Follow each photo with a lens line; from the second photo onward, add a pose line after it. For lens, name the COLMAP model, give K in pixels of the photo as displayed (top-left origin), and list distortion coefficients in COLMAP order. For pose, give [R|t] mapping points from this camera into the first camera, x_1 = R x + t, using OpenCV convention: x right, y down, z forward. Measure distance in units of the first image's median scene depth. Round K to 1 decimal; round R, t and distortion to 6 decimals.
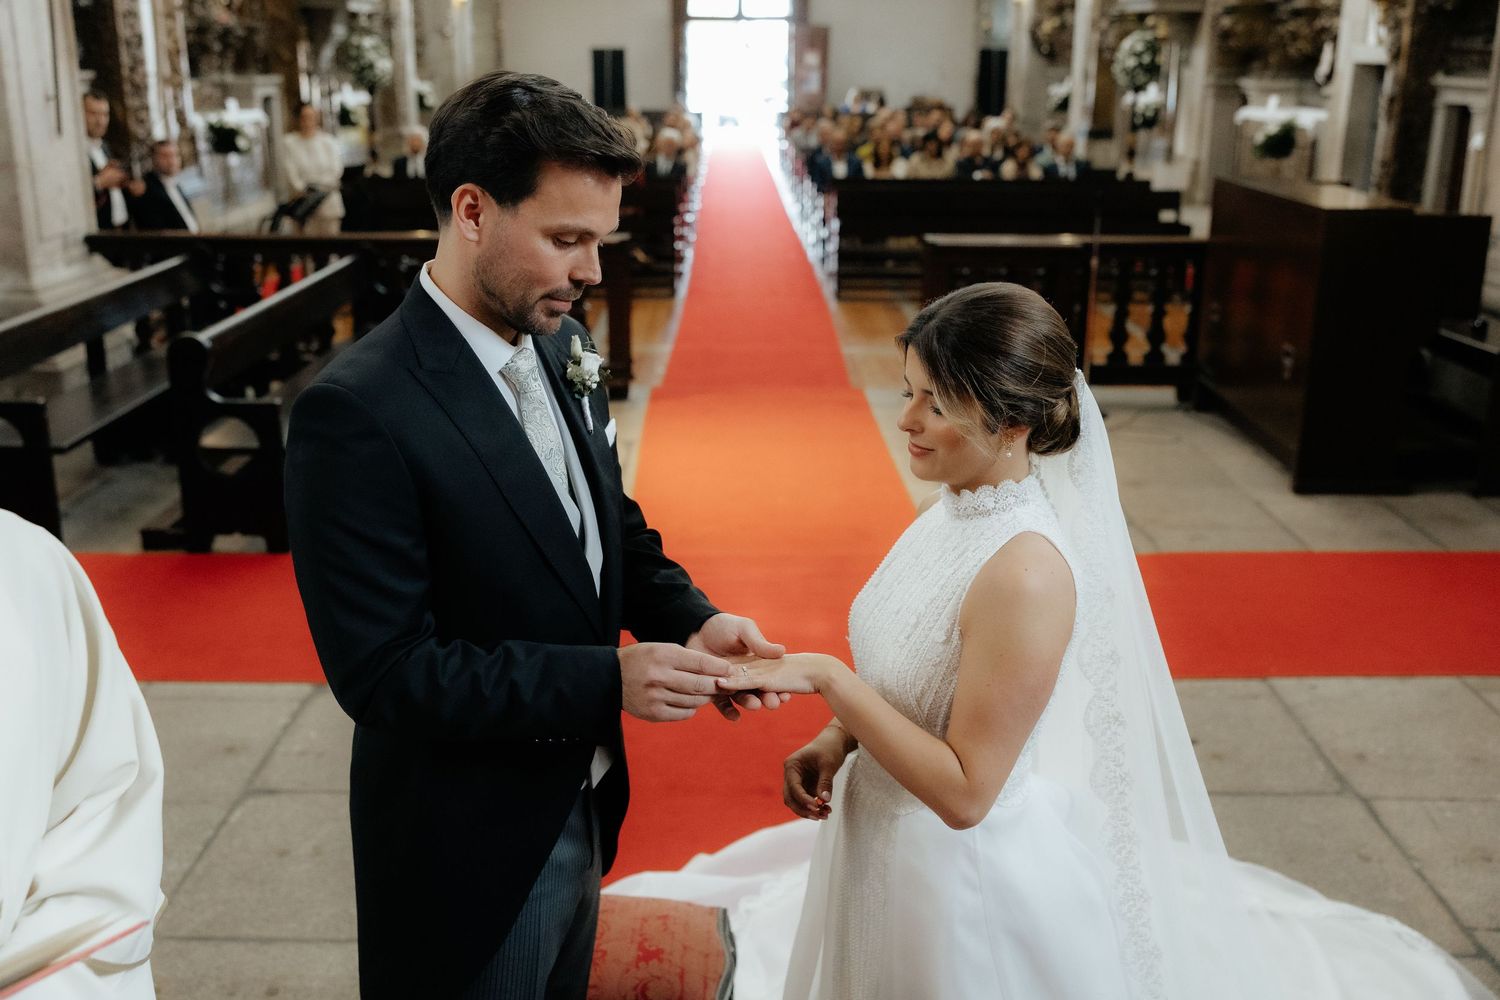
lens RADIAL K [[1502.4, 0, 722.0], [0, 1502.4, 494.2], [0, 0, 1]] dist [0.005110, 0.000000]
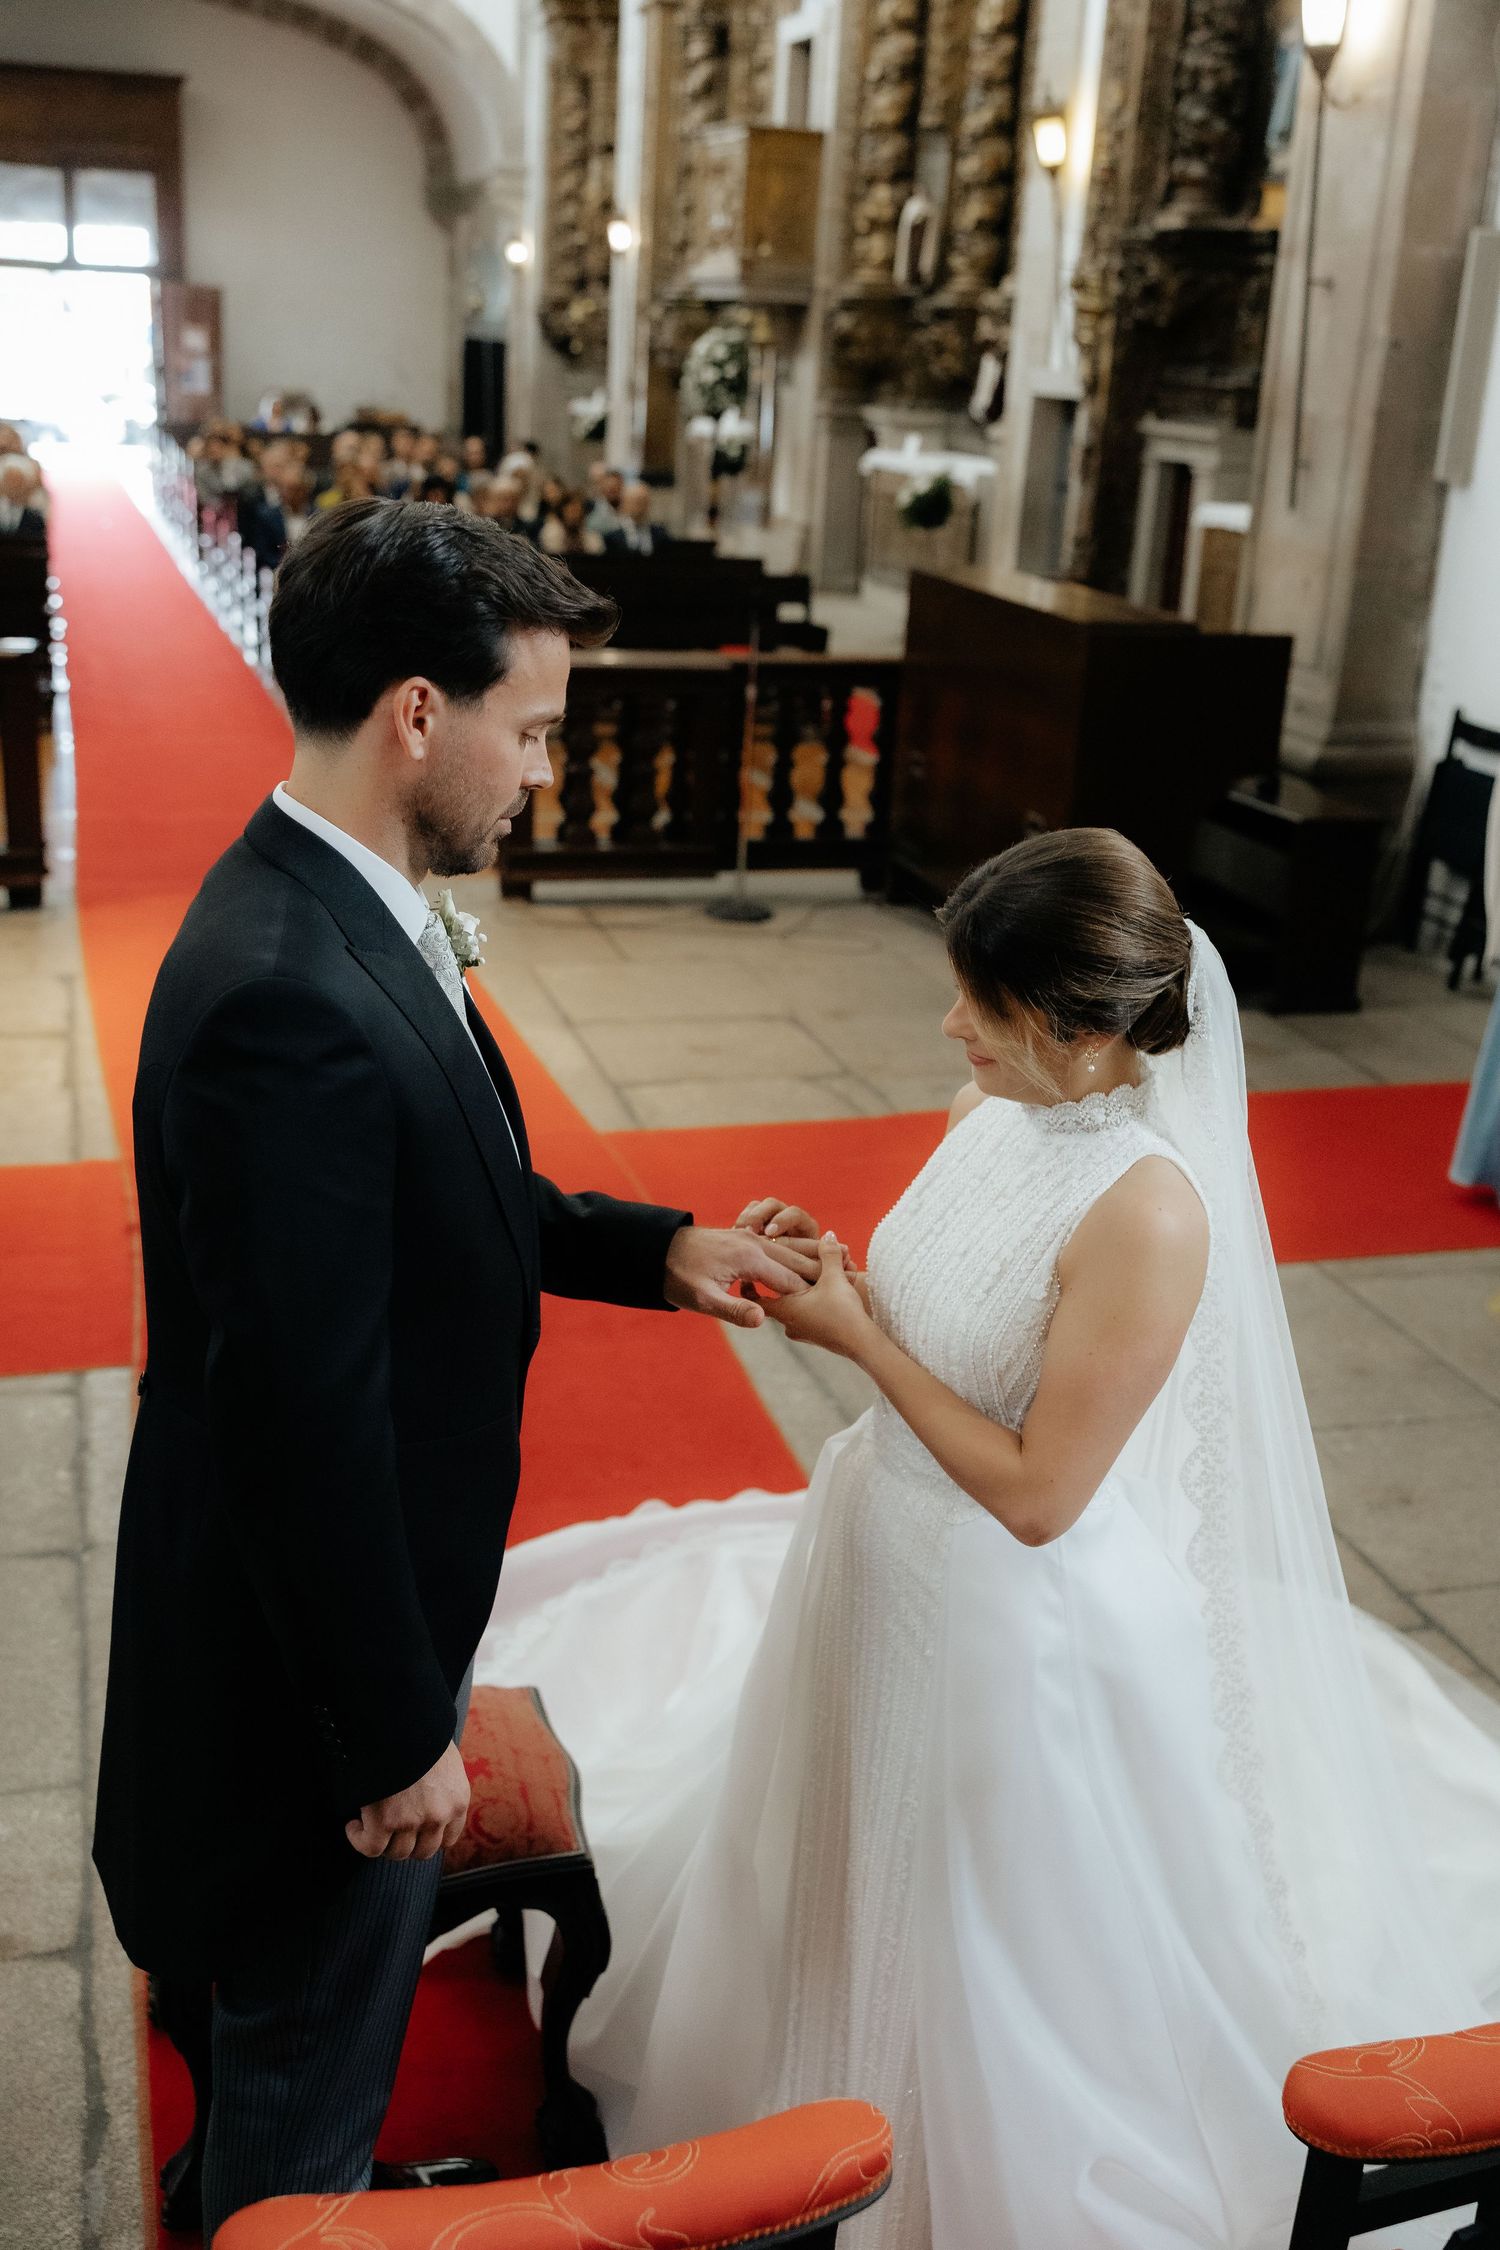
lens RADIAL K [[2289.8, 0, 747.1], [0, 2289.8, 1133.3], [0, 0, 1]] dist [0.032258, 0.000000]
pose [[0.956295, -0.052373, 0.287675, -0.032834], [0.038150, 0.997767, 0.054828, -0.005227], [-0.289904, -0.041456, 0.956158, -0.004481]]
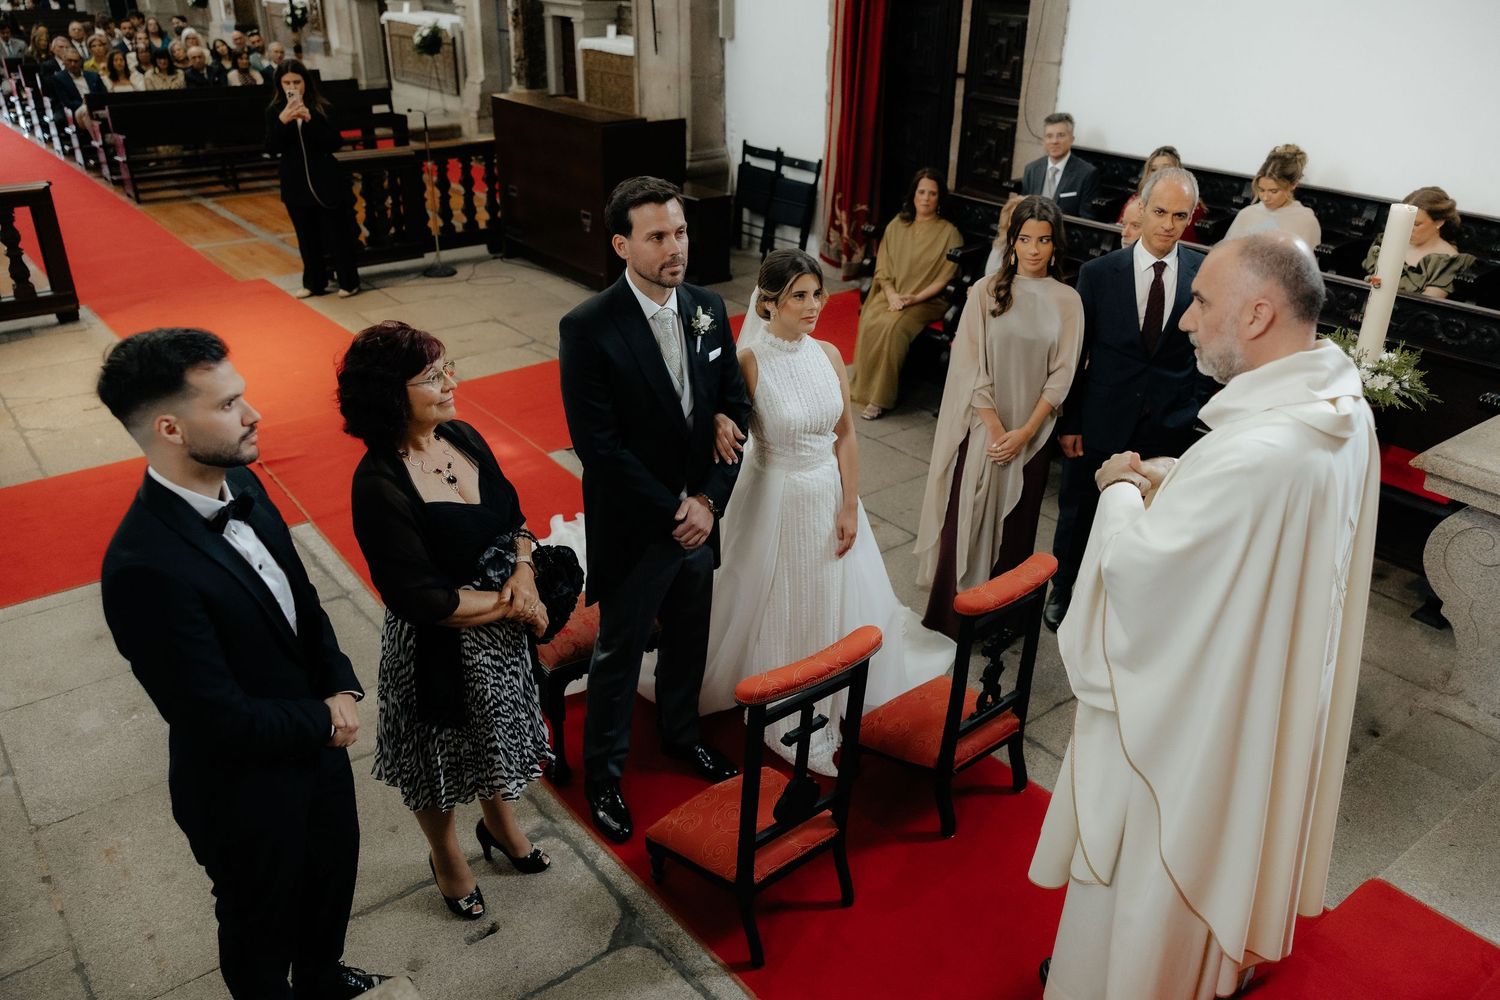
lens RADIAL K [[1158.3, 0, 766.7], [0, 1158.3, 509.8], [0, 0, 1]] dist [-0.007874, 0.007571]
pose [[0.773044, -0.276231, 0.571051, -0.111838], [0.170318, 0.957538, 0.232621, -0.020737], [-0.611060, -0.082566, 0.787267, -0.045228]]
